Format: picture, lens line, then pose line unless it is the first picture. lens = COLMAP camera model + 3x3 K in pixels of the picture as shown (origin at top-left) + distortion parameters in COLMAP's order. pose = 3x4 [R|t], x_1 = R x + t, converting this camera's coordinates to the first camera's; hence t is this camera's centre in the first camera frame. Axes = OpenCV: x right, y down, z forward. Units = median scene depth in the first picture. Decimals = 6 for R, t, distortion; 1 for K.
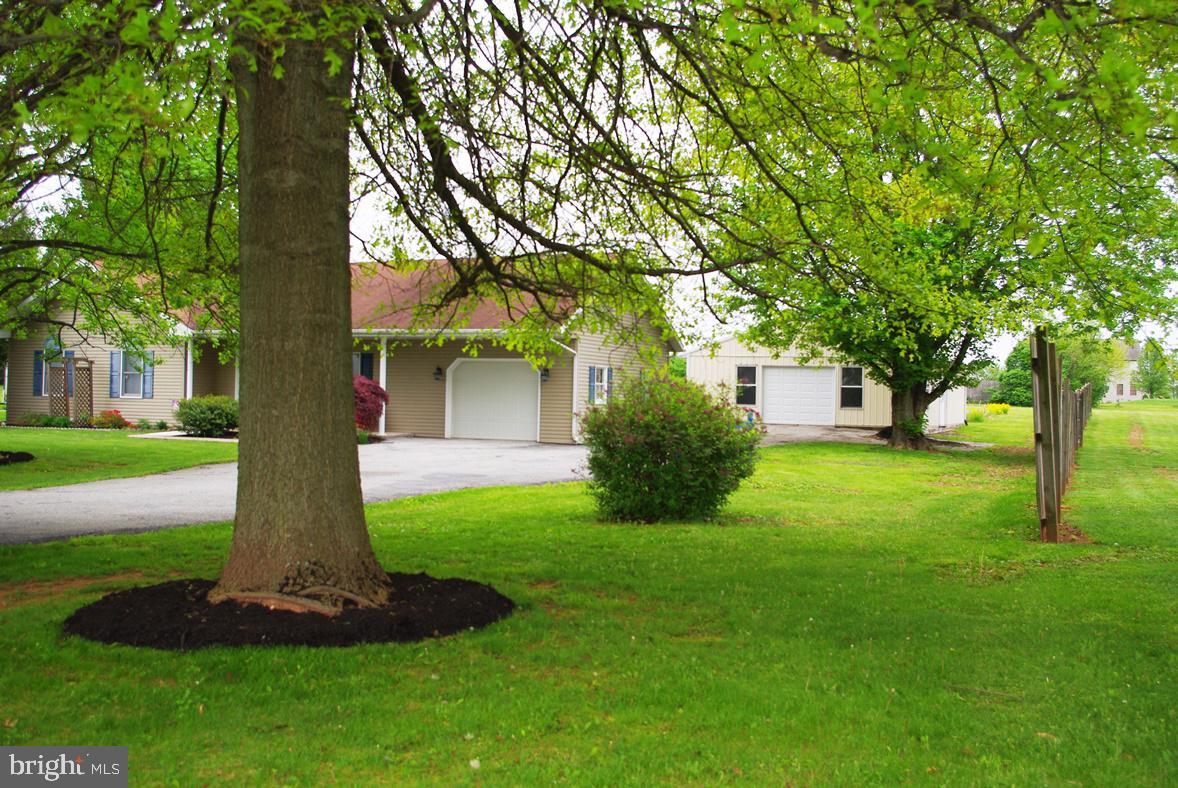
lens RADIAL K [[1225.8, 0, 589.0], [0, 1225.8, 394.0], [0, 0, 1]] dist [-0.084211, 0.008769]
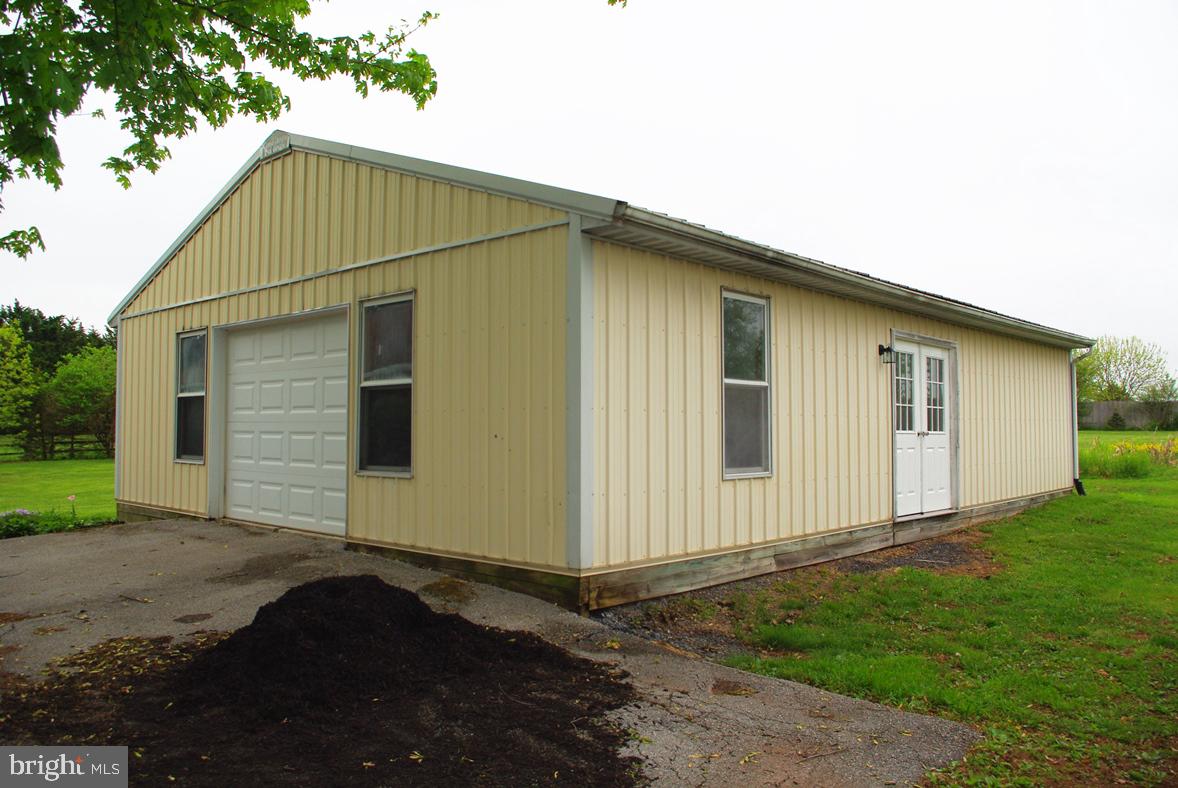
lens RADIAL K [[908.0, 0, 589.0], [0, 908.0, 394.0], [0, 0, 1]] dist [-0.072442, 0.001550]
pose [[0.937127, -0.035878, -0.347138, 0.393685], [0.026590, 0.999151, -0.031483, 0.003869], [0.347973, 0.020274, 0.937285, 1.063165]]
